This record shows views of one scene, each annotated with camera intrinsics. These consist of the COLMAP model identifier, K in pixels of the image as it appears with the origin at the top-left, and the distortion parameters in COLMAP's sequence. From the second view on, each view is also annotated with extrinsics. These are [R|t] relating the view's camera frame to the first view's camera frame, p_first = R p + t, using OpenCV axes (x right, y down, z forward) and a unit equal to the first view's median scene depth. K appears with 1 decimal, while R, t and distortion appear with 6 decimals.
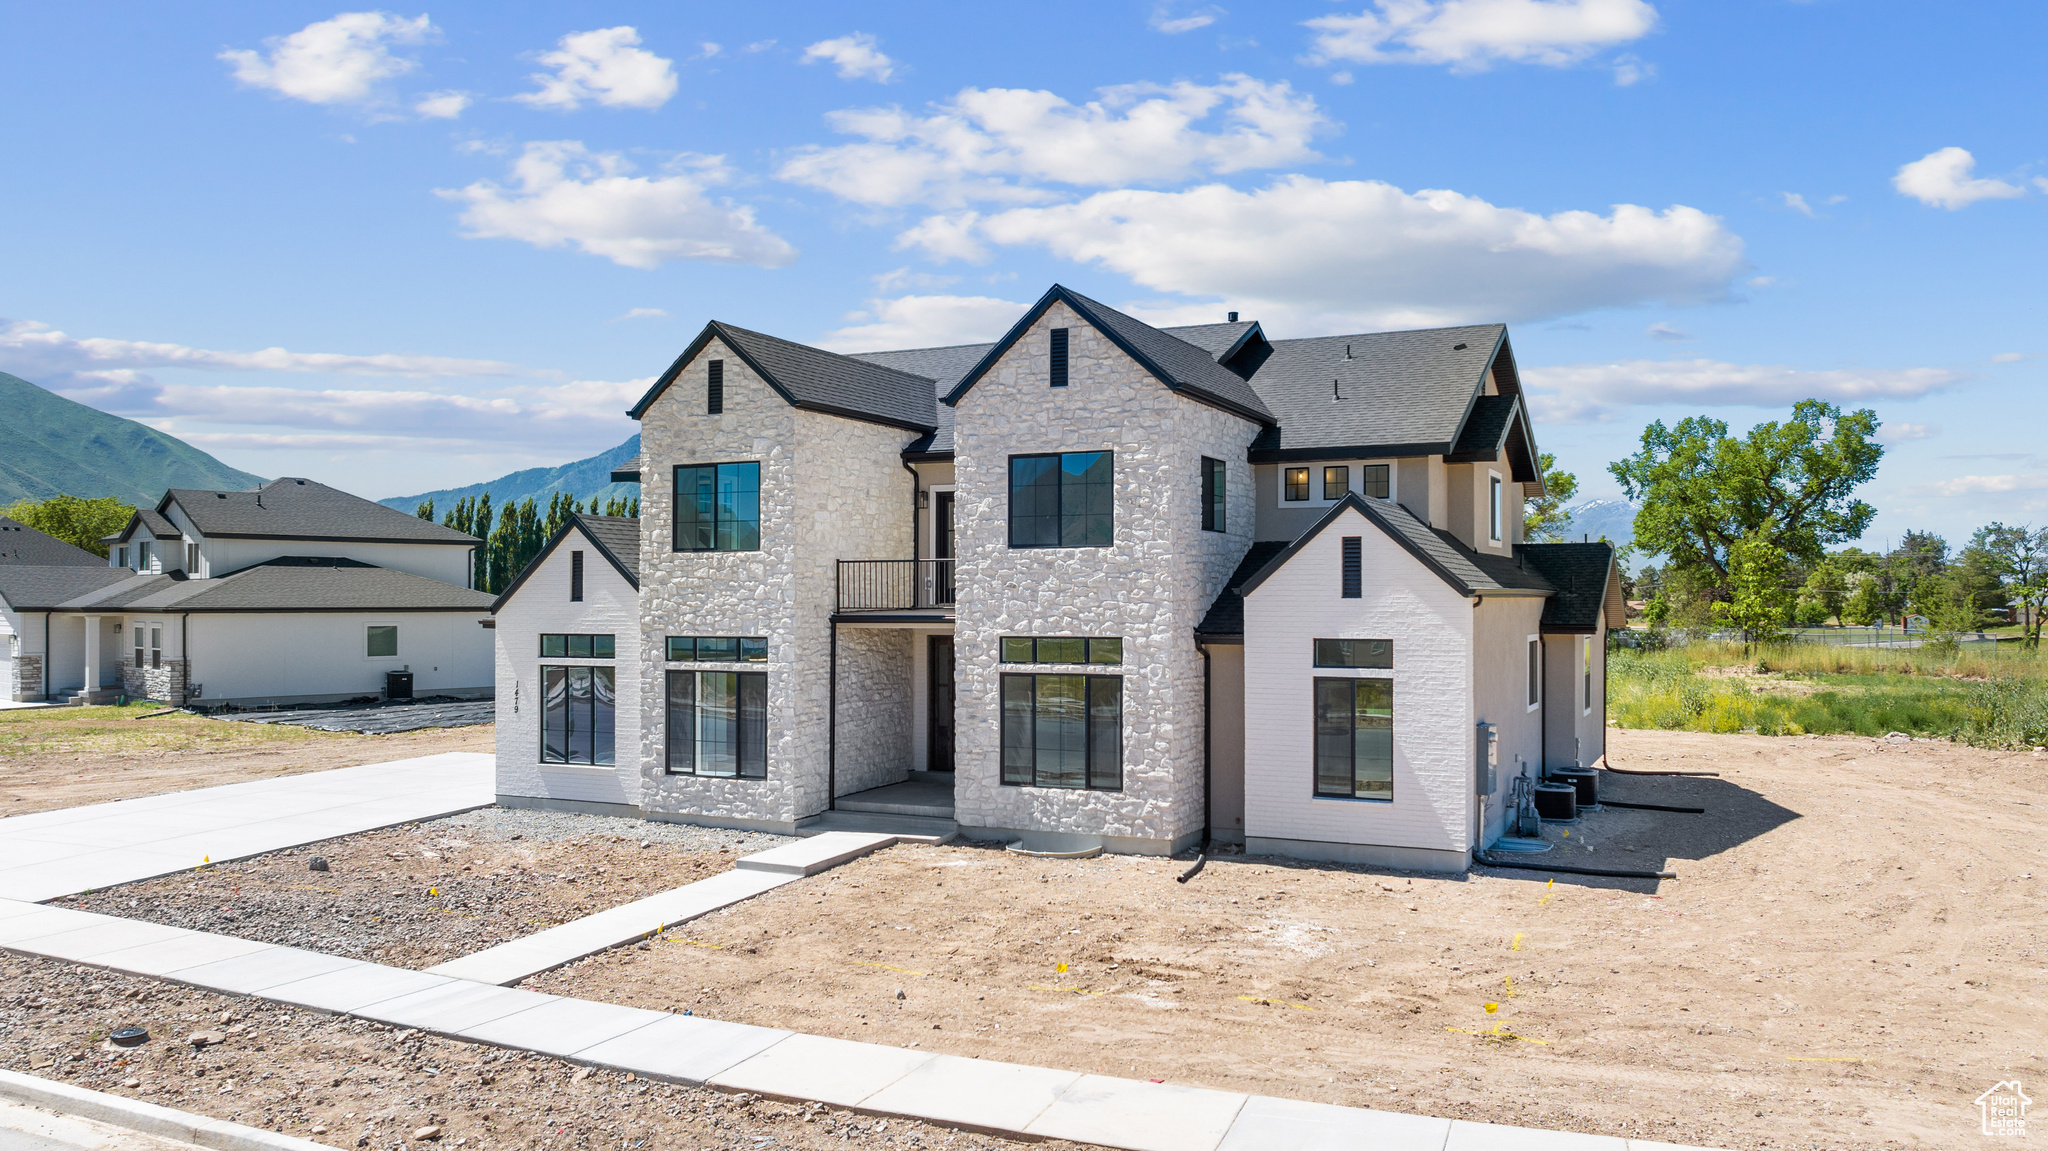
lens RADIAL K [[1446.0, 0, 1025.8], [0, 1446.0, 606.8], [0, 0, 1]] dist [-0.029021, -0.004212]
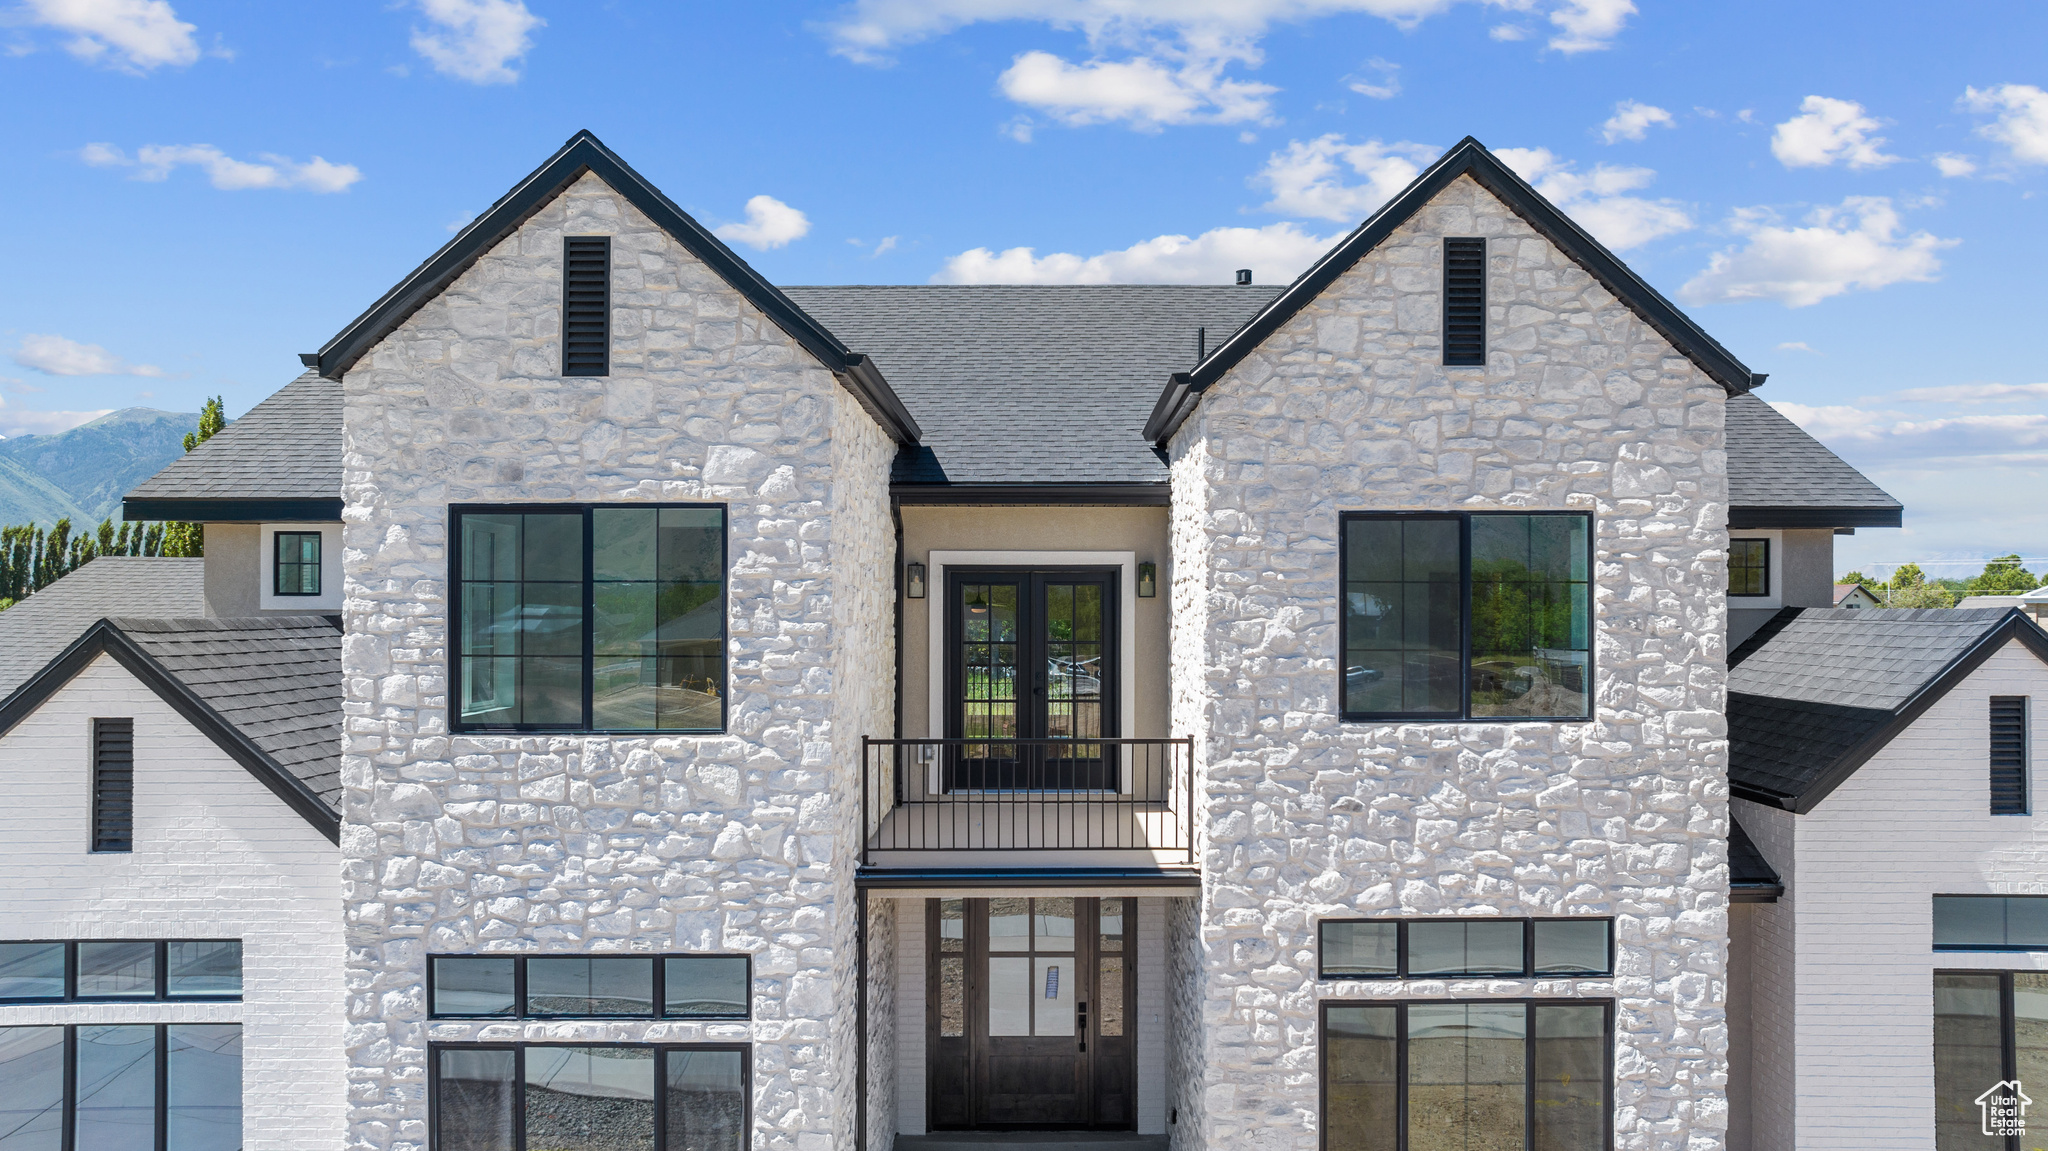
lens RADIAL K [[1446.0, 0, 1025.8], [0, 1446.0, 606.8], [0, 0, 1]] dist [-0.029021, -0.004212]
pose [[0.906734, -0.002478, 0.421696, -0.285623], [0.003985, 0.999988, -0.002693, -0.074545], [-0.421684, 0.004122, 0.906733, 0.635176]]
